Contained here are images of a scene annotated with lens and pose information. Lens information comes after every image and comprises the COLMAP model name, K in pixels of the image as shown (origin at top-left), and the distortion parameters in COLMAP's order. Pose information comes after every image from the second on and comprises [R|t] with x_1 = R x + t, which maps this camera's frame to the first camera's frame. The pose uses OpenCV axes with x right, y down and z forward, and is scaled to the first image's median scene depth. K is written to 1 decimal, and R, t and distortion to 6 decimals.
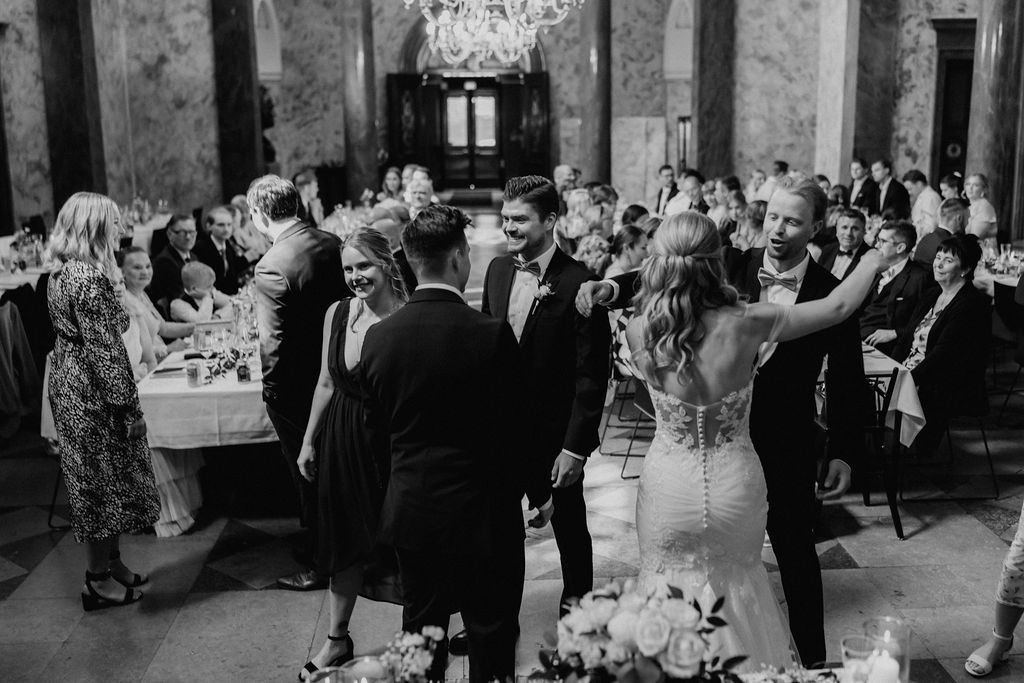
lens RADIAL K [[1006.7, 0, 502.1], [0, 1006.7, 337.9], [0, 0, 1]] dist [-0.049944, 0.000000]
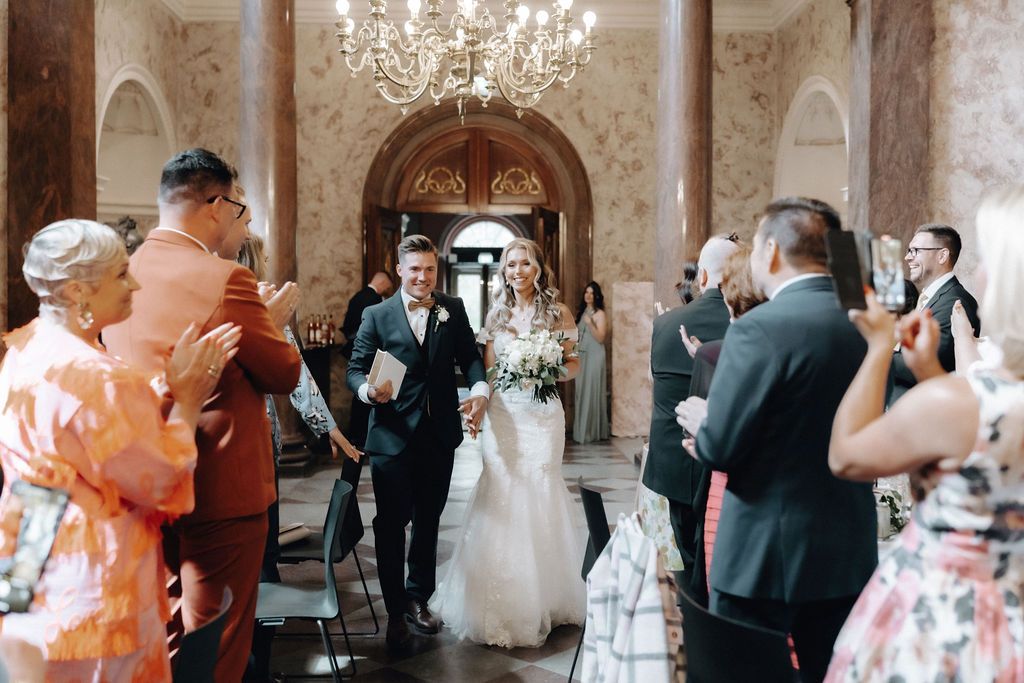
lens RADIAL K [[942.9, 0, 506.1], [0, 942.9, 328.9], [0, 0, 1]] dist [-0.023412, 0.000000]
pose [[0.999744, 0.011815, -0.019291, 0.001586], [-0.015461, 0.979386, -0.201404, -0.068479], [0.016514, 0.201651, 0.979318, 0.422501]]
